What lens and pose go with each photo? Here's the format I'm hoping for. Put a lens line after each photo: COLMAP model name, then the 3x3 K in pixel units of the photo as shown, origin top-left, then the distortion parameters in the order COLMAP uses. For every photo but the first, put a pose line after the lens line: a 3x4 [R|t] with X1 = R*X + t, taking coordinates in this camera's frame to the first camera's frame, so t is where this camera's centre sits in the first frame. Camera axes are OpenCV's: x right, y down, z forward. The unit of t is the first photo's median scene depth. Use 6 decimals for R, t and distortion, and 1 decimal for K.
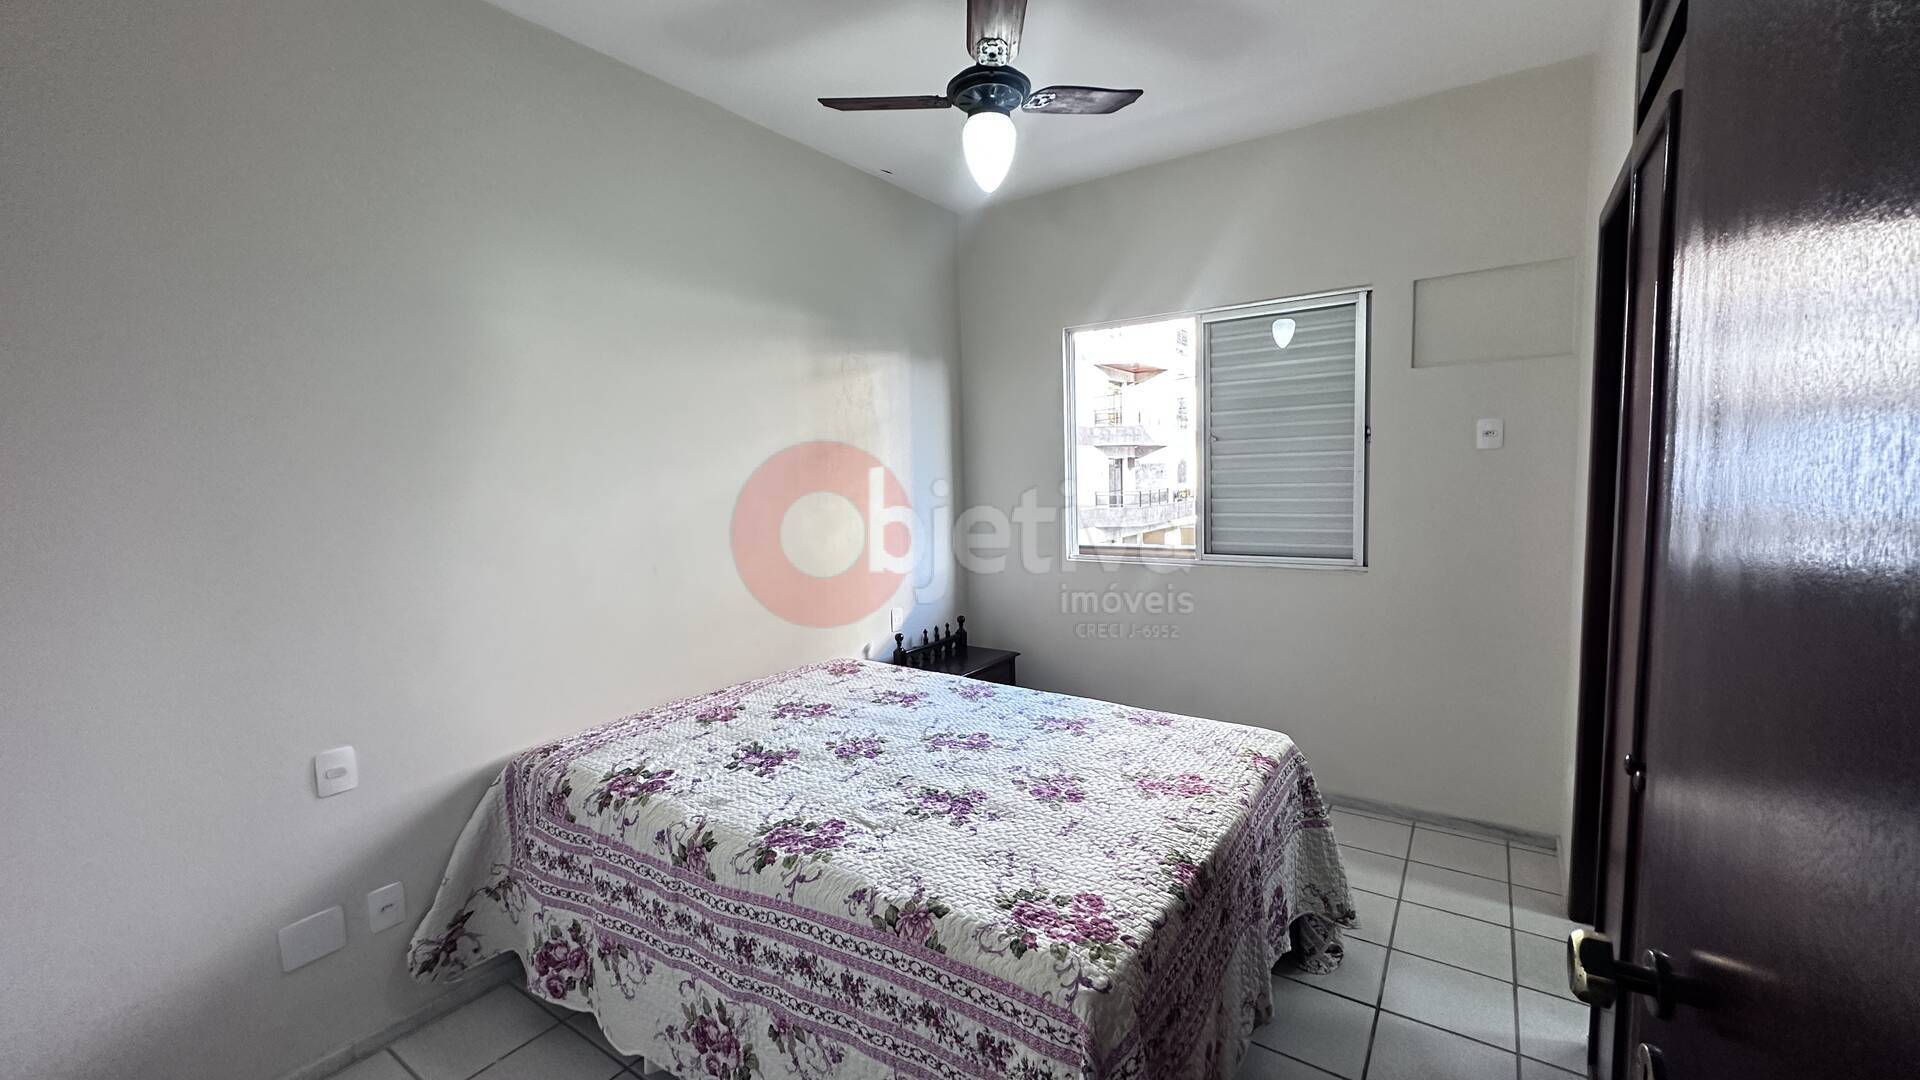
lens RADIAL K [[762.2, 0, 958.3], [0, 762.2, 541.7], [0, 0, 1]] dist [-0.003013, 0.000403]
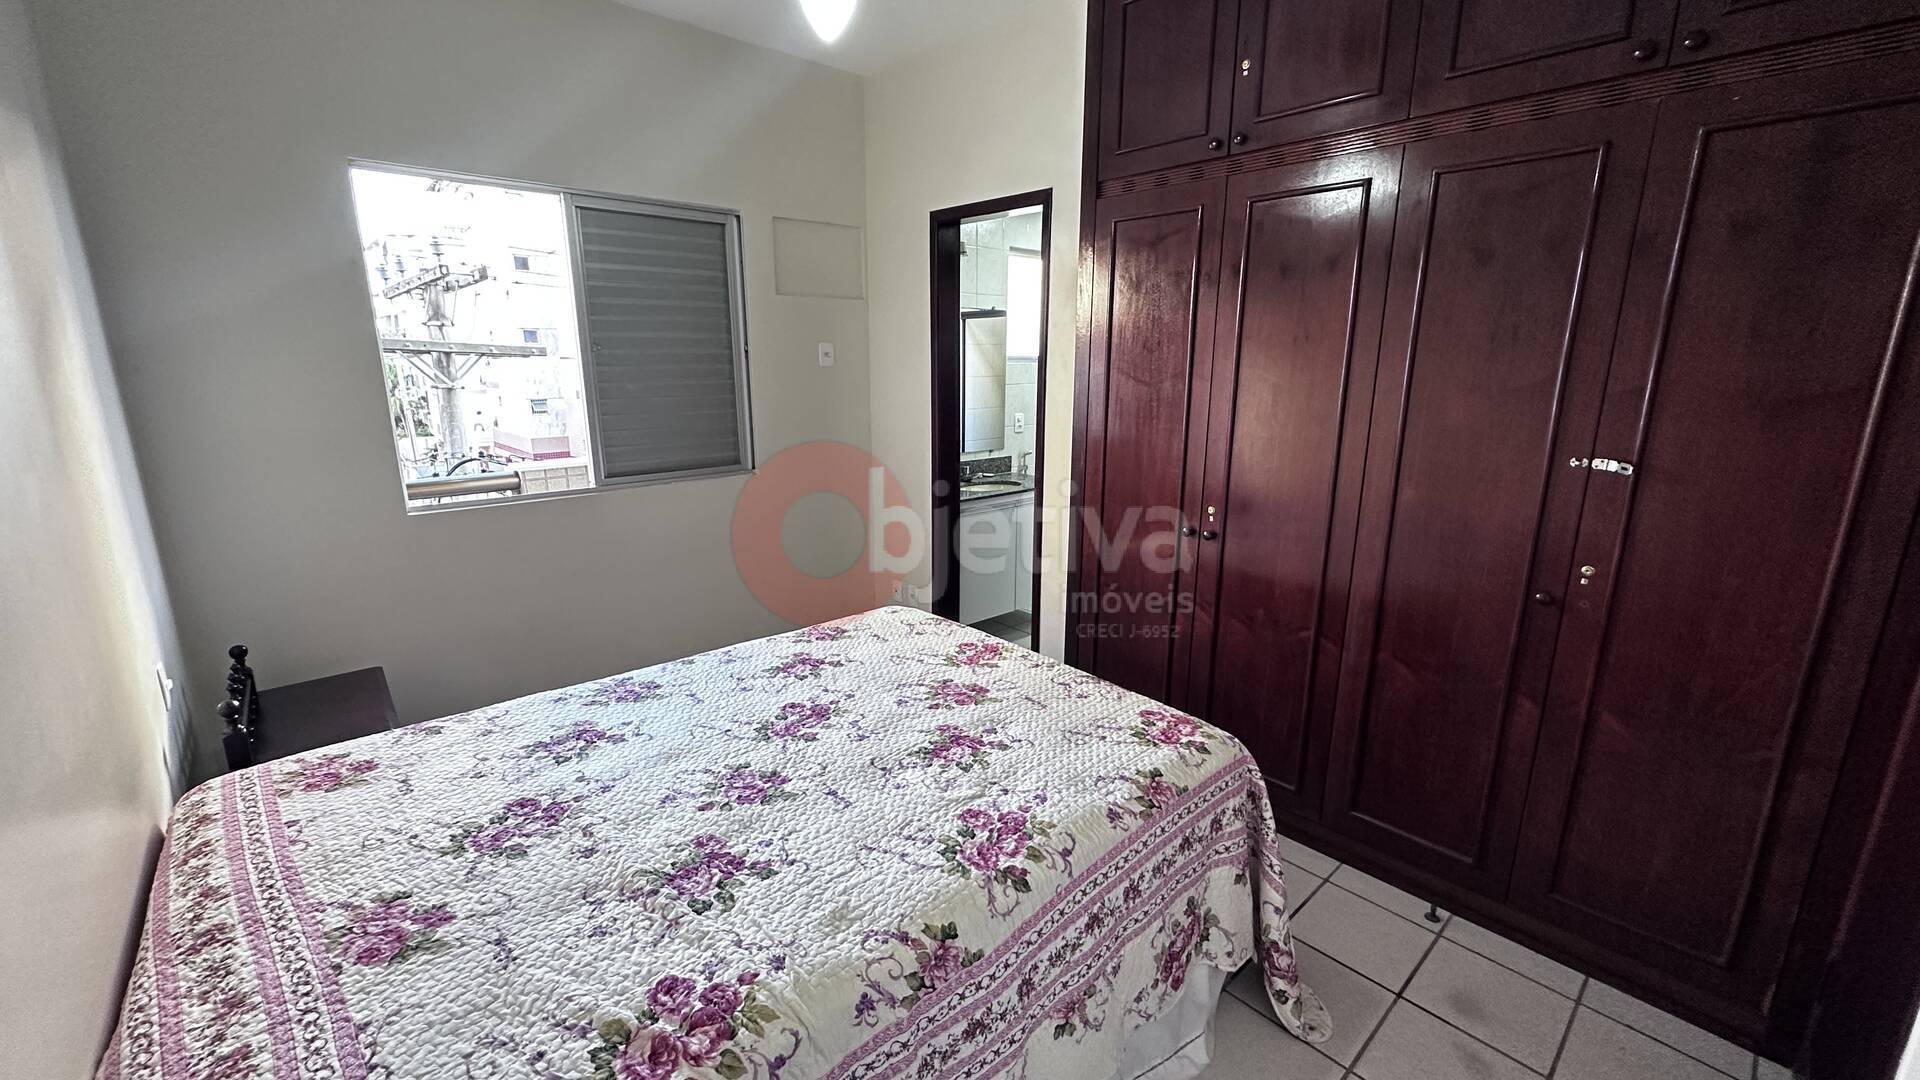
lens RADIAL K [[762.2, 0, 958.0], [0, 762.2, 532.1], [0, 0, 1]] dist [-0.003013, 0.000403]
pose [[0.234978, -0.194260, 0.952391, -0.746703], [0.083105, 0.980253, 0.179439, -0.081258], [-0.968441, 0.036984, 0.246482, 0.636733]]
